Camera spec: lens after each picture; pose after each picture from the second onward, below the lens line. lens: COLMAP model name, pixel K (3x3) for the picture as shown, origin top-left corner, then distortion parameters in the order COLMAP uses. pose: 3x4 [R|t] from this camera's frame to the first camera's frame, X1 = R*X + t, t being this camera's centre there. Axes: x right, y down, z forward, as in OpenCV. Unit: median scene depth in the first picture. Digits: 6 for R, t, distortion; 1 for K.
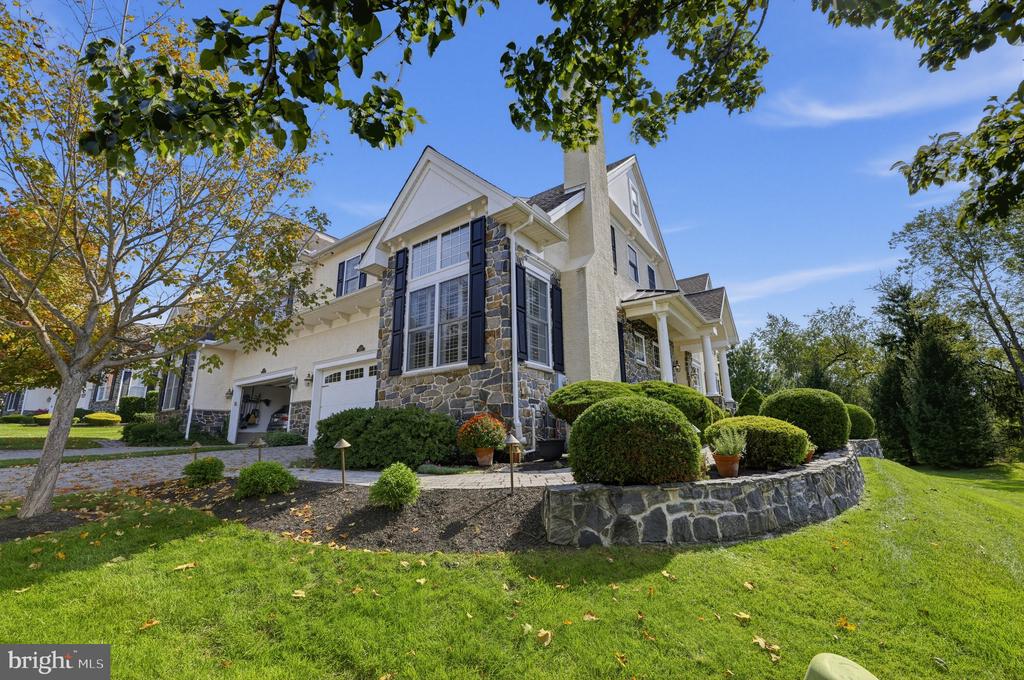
lens RADIAL K [[398.5, 0, 512.3], [0, 398.5, 345.0], [0, 0, 1]] dist [-0.000576, 0.000295]
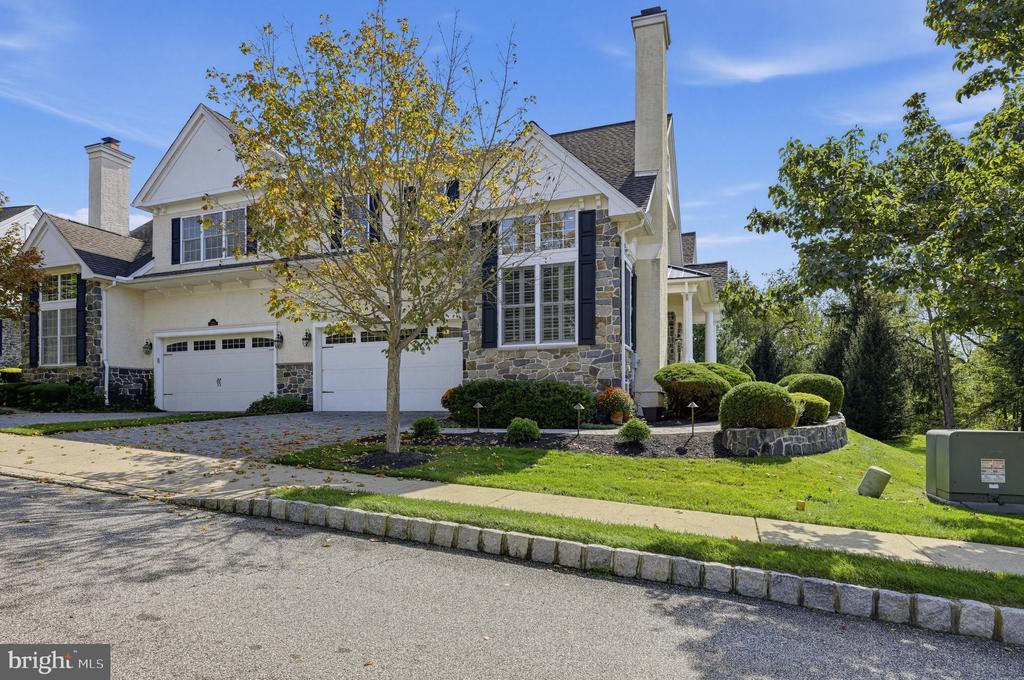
lens RADIAL K [[550.3, 0, 530.0], [0, 550.3, 395.9], [0, 0, 1]] dist [0.004412, 0.001060]
pose [[0.962806, 0.015960, 0.269720, -0.613956], [-0.070297, 0.978672, 0.193027, -0.094850], [-0.260887, -0.204808, 0.943394, -0.475312]]
